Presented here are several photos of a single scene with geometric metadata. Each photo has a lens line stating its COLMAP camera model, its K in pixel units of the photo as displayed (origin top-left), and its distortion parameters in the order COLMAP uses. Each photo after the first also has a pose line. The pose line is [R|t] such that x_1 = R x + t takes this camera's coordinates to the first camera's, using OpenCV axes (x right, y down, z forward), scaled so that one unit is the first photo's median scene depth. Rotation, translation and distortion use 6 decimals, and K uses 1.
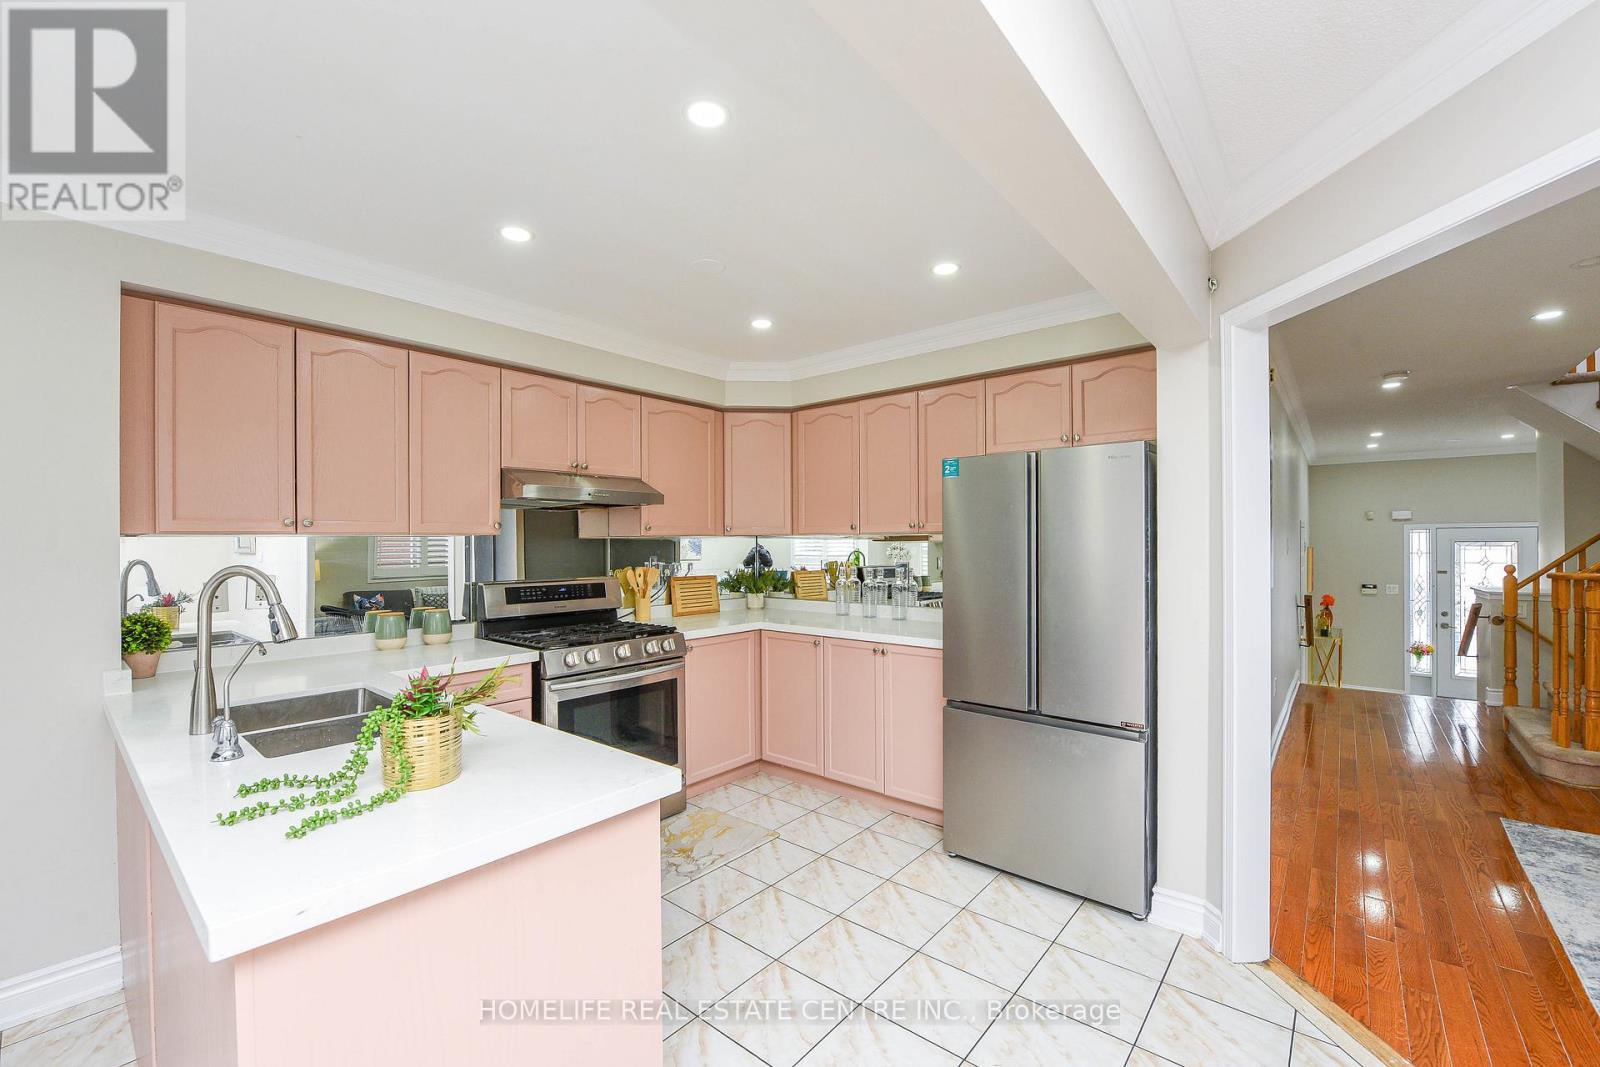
lens RADIAL K [[654.8, 0, 805.4], [0, 654.8, 541.4], [0, 0, 1]] dist [-0.015505, -0.002737]
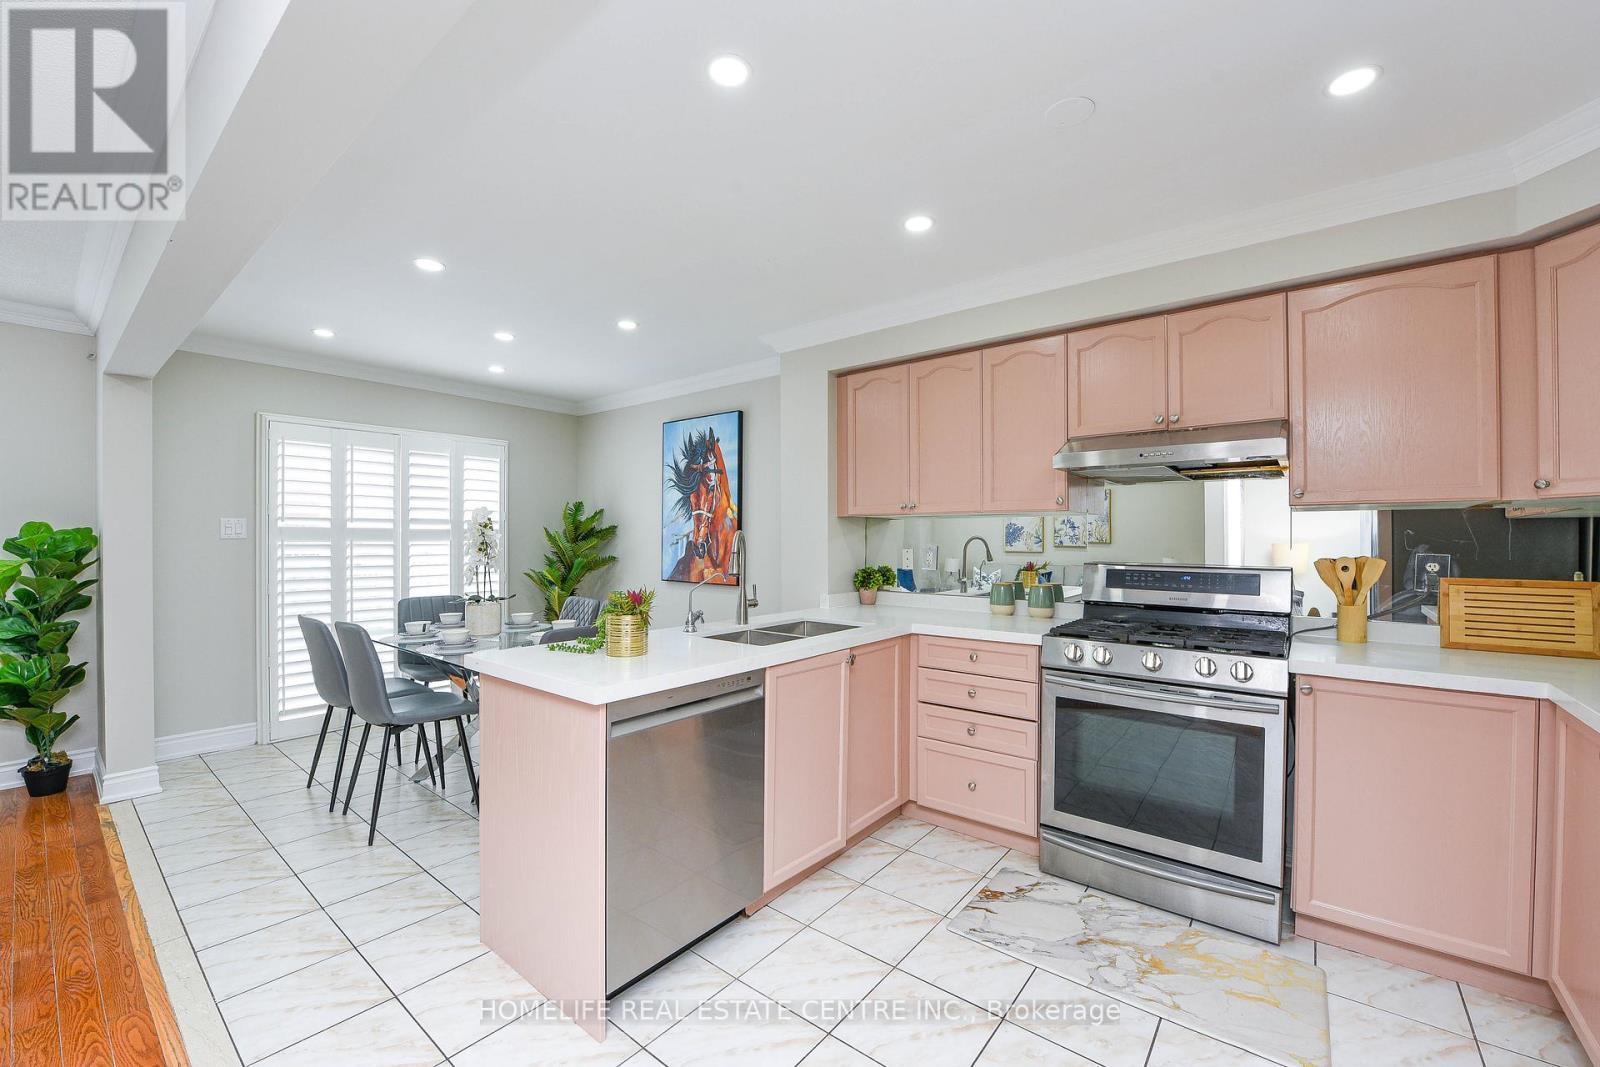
lens RADIAL K [[641.6, 0, 803.3], [0, 641.6, 537.3], [0, 0, 1]] dist [-0.018001, -0.000945]
pose [[0.019653, 0.003604, -0.999800, 0.354398], [-0.000543, 0.999993, 0.003594, 0.020058], [0.999807, 0.000472, 0.019655, 0.472386]]
